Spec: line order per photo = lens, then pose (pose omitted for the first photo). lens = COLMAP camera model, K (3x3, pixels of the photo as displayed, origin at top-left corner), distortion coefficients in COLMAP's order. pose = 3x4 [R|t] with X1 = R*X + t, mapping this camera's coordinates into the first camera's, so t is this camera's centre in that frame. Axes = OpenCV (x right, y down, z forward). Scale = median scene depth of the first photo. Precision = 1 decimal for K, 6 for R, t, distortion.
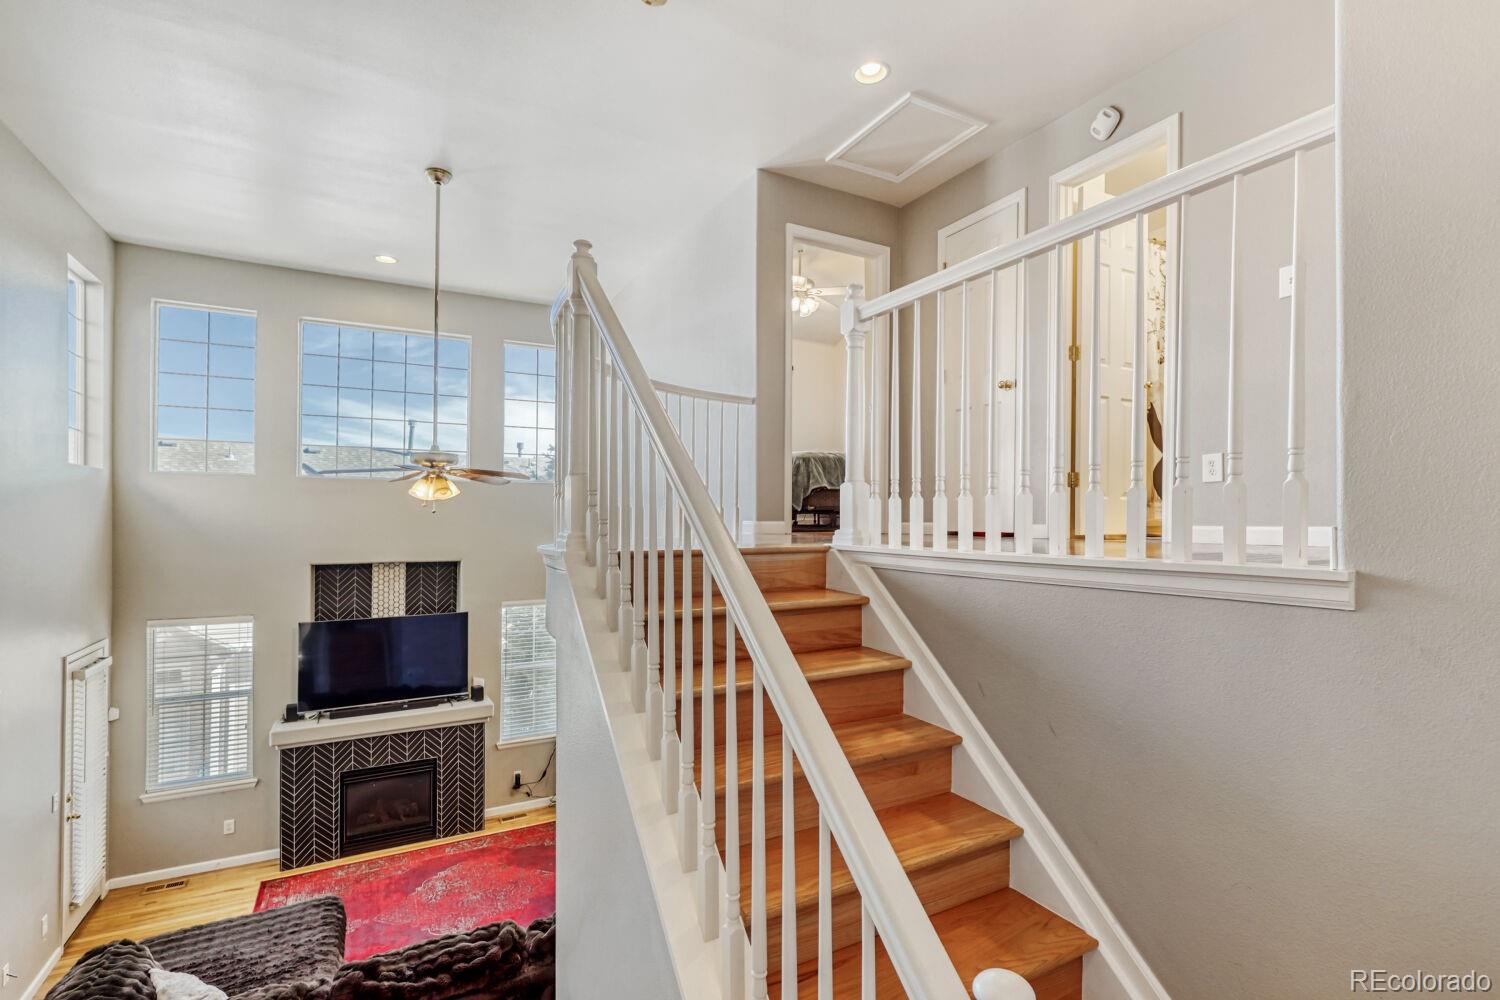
lens RADIAL K [[692.6, 0, 773.8], [0, 692.6, 499.9], [0, 0, 1]] dist [0.002325, -0.000787]
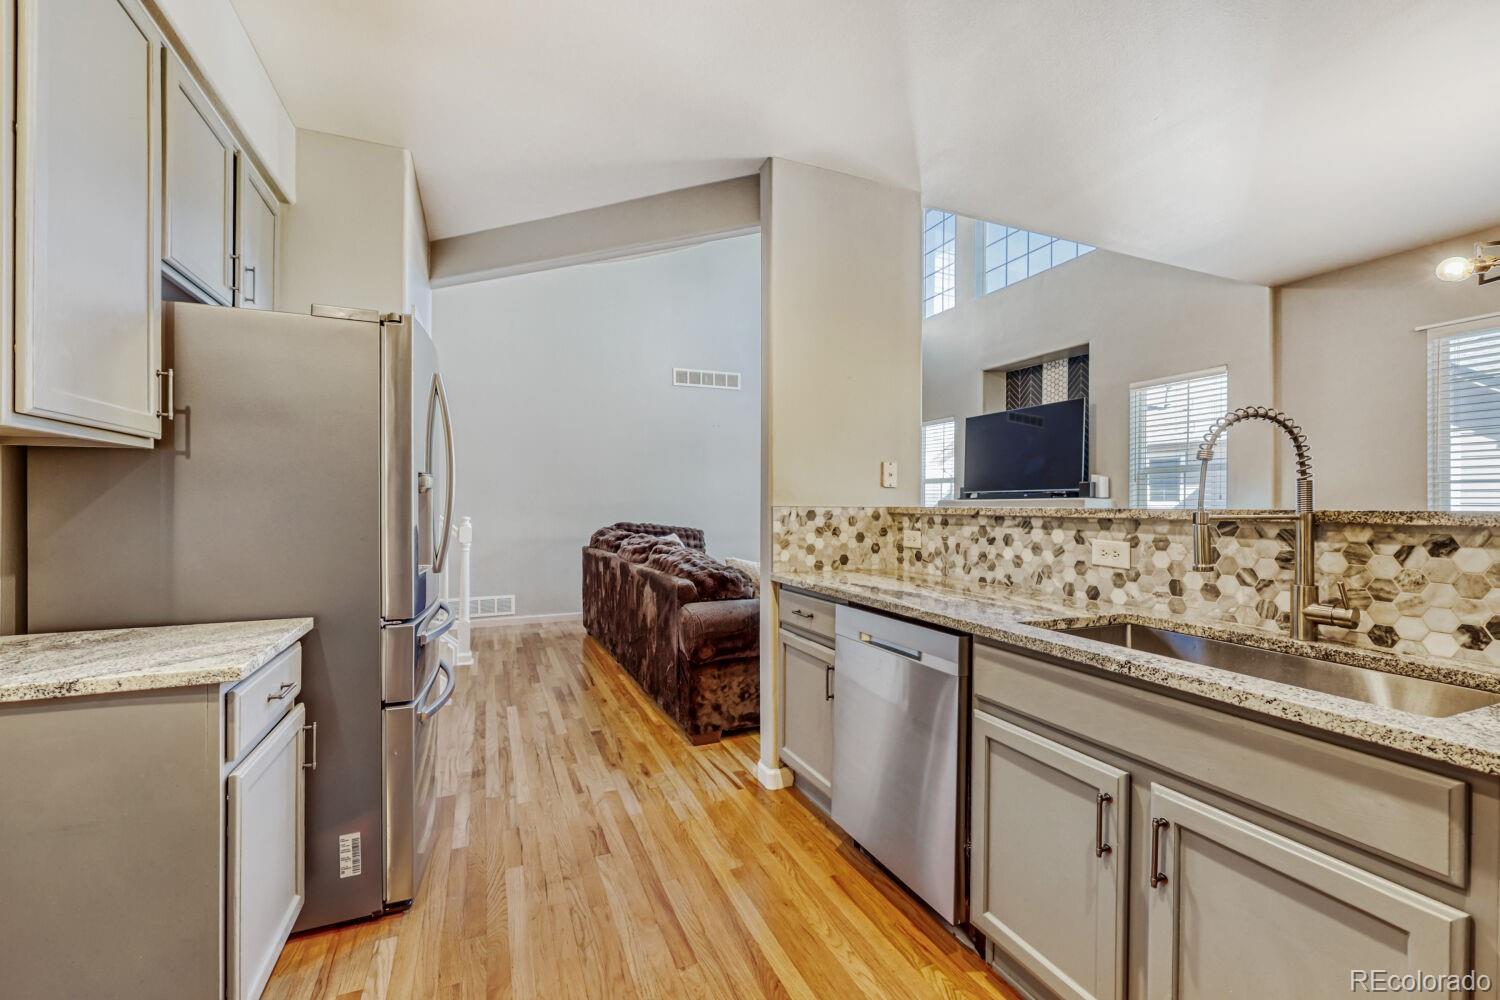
lens RADIAL K [[617.8, 0, 760.2], [0, 617.8, 509.3], [0, 0, 1]] dist [0.002001, 0.000230]
pose [[-0.108815, -0.004594, -0.994051, 0.411385], [0.010659, 0.999926, -0.005788, 0.336008], [0.994005, -0.011226, -0.108758, 0.754184]]
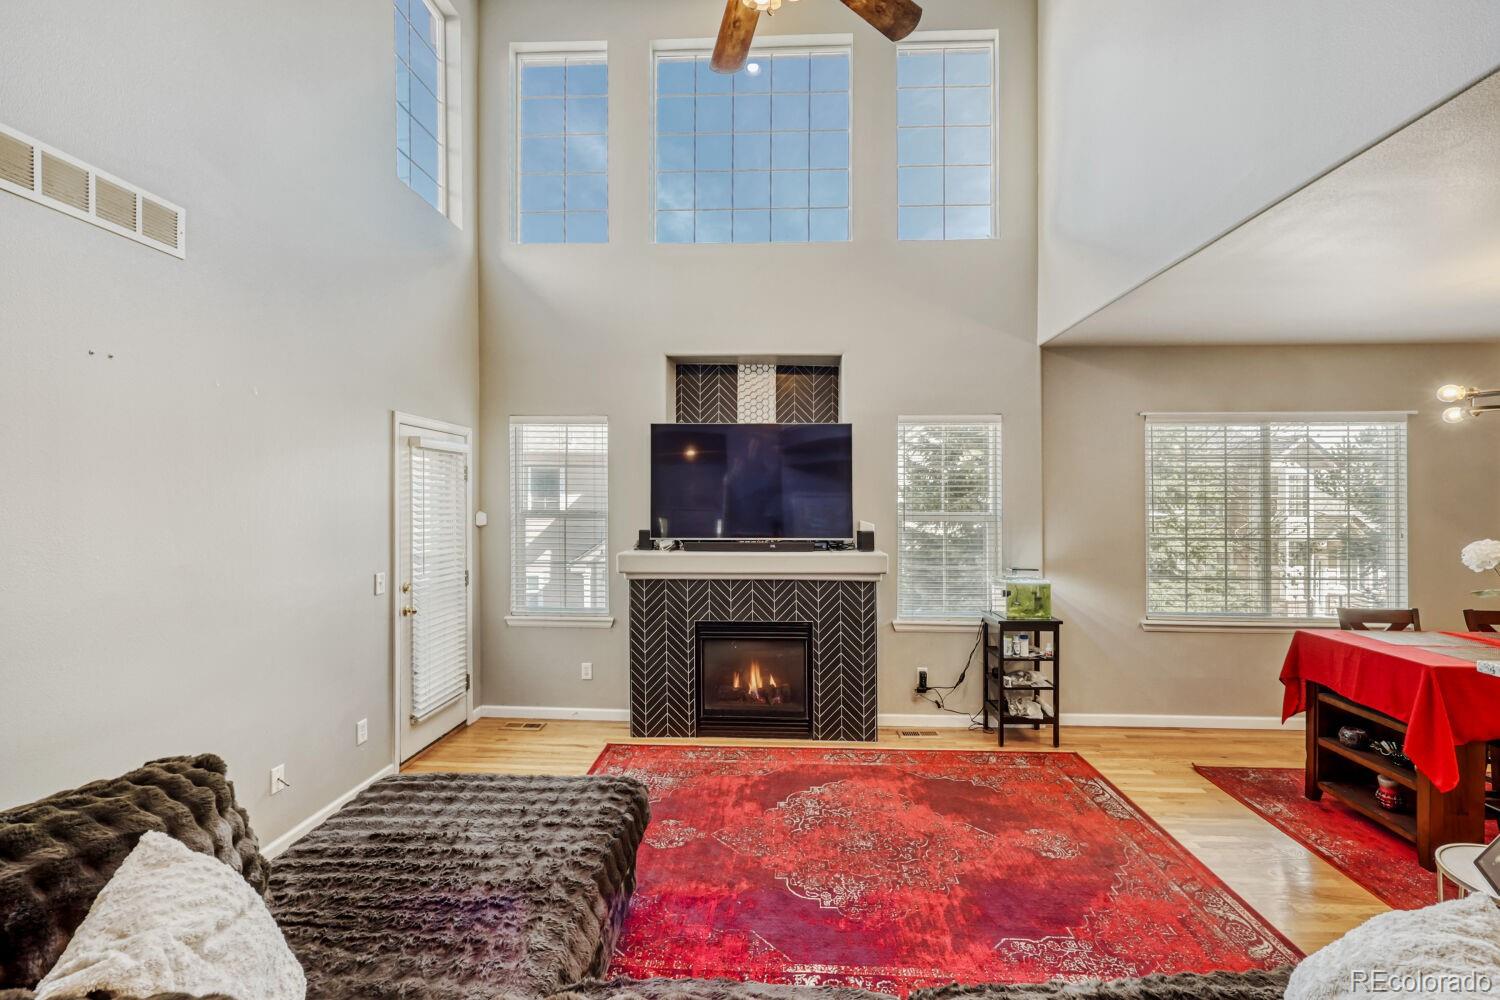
lens RADIAL K [[617.8, 0, 776.4], [0, 617.8, 501.5], [0, 0, 1]] dist [0.002001, 0.000230]
pose [[0.852013, -0.005926, -0.523488, -0.203623], [0.010593, 0.999926, 0.005922, 0.261237], [0.523414, -0.010591, 0.852013, 0.482281]]
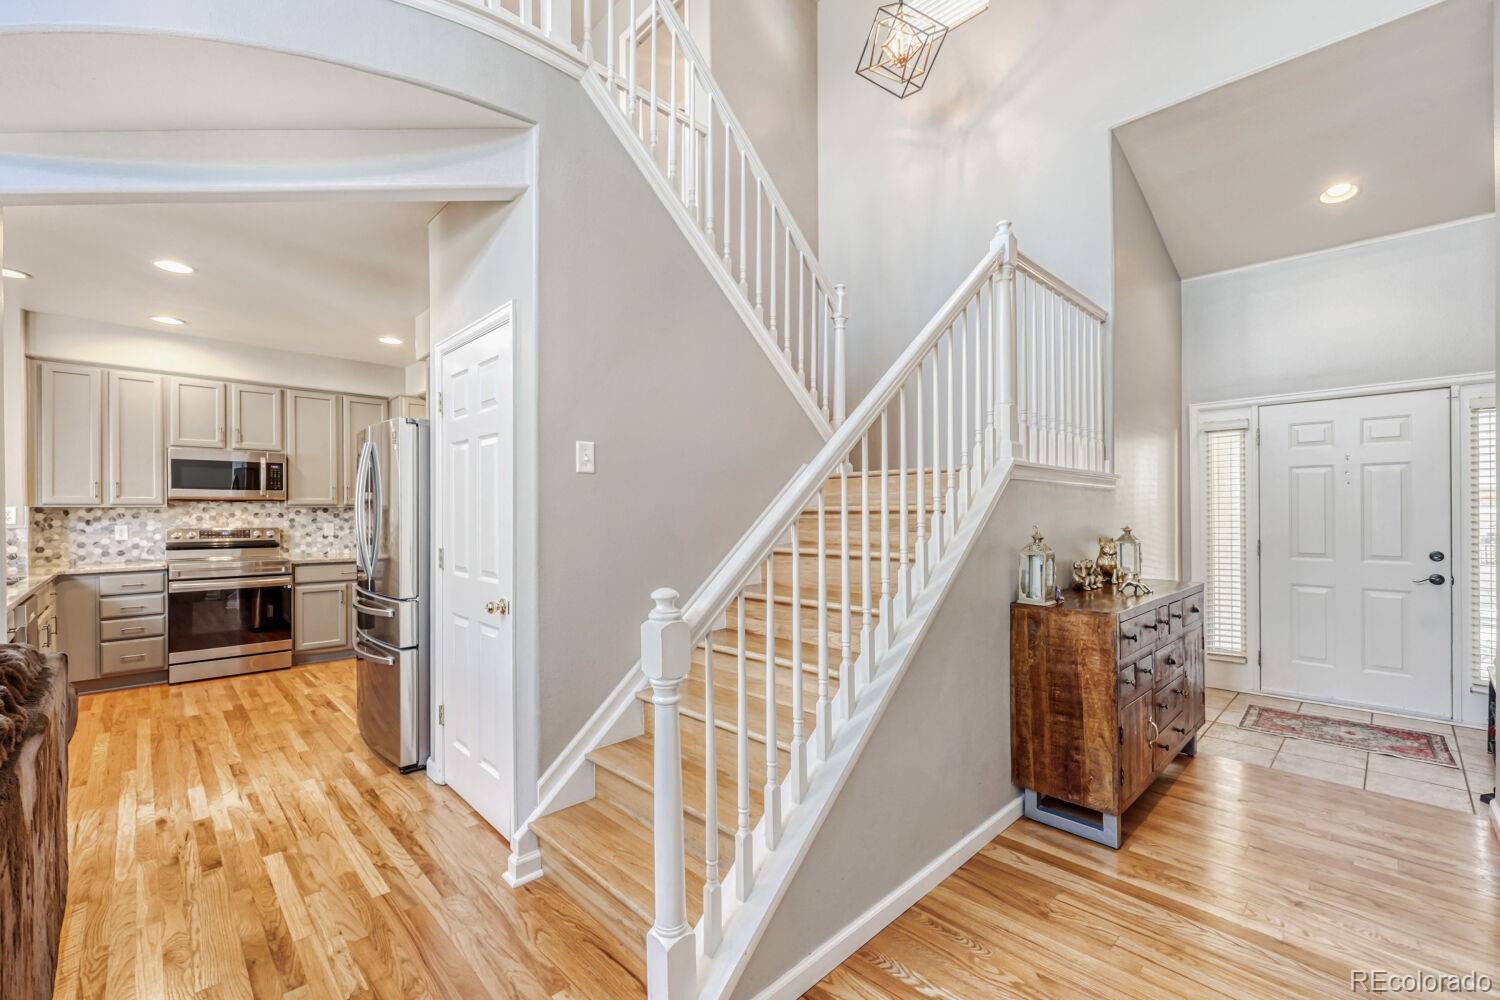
lens RADIAL K [[617.8, 0, 743.9], [0, 617.8, 510.5], [0, 0, 1]] dist [0.002001, 0.000230]
pose [[-0.243730, -0.006691, 0.969820, -0.492174], [-0.013184, 0.999907, 0.003585, 0.307719], [-0.969754, -0.011912, -0.243795, 0.358840]]
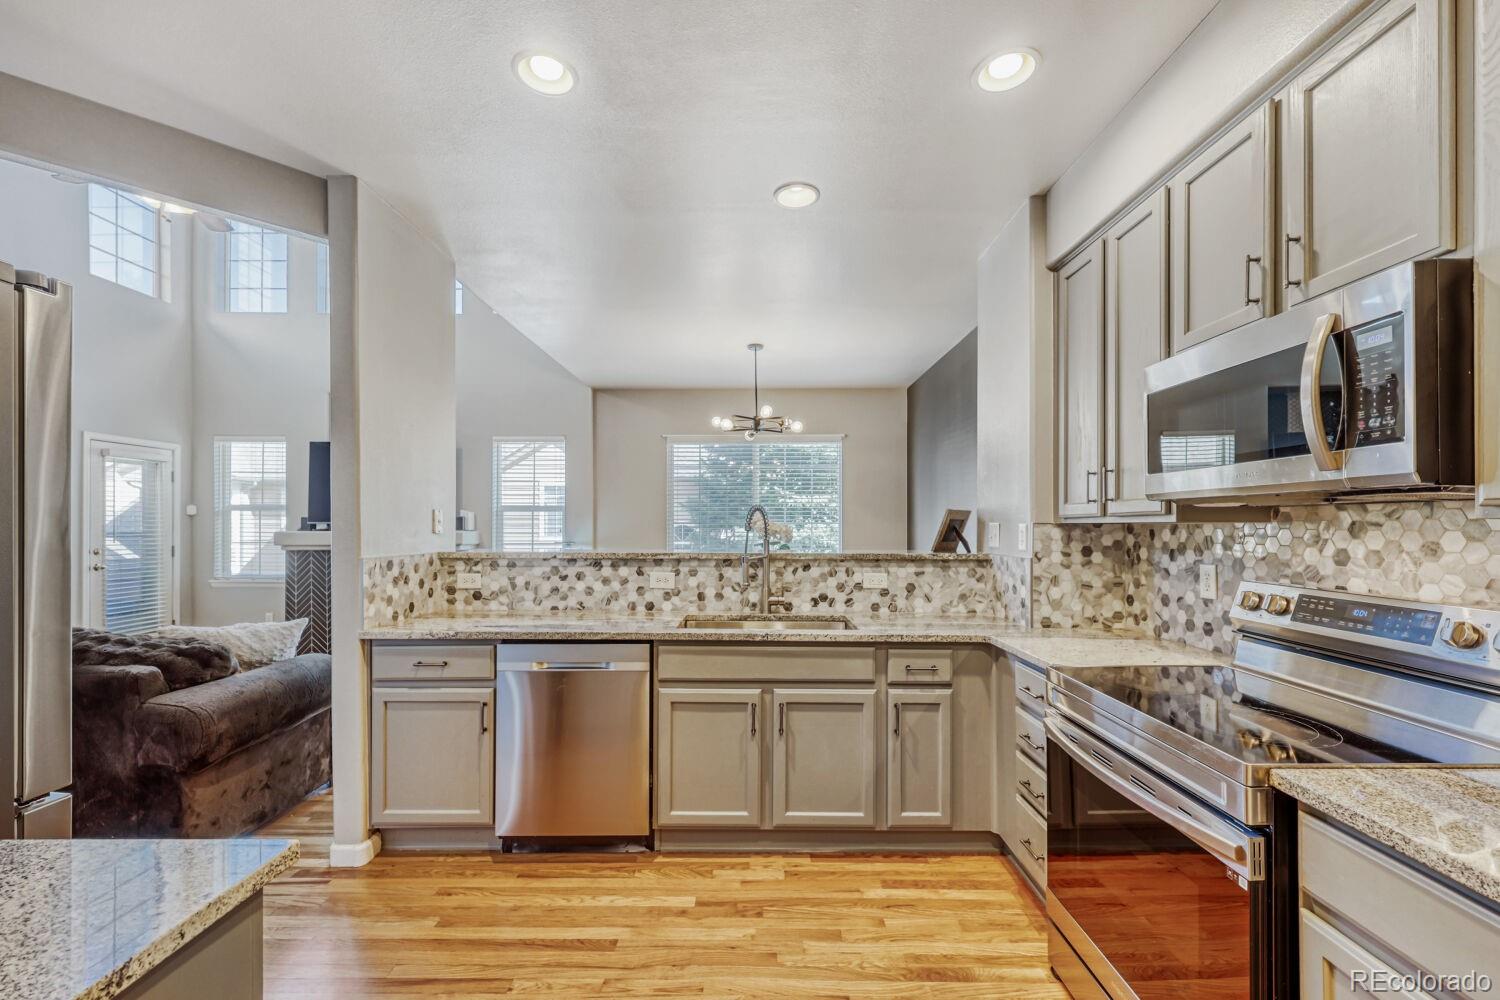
lens RADIAL K [[617.8, 0, 742.6], [0, 617.8, 533.5], [0, 0, 1]] dist [0.002001, 0.000230]
pose [[0.860060, -0.001769, -0.510189, 0.396129], [0.015491, 0.999624, 0.022647, 0.311135], [0.509957, -0.027381, 0.859764, 0.510110]]
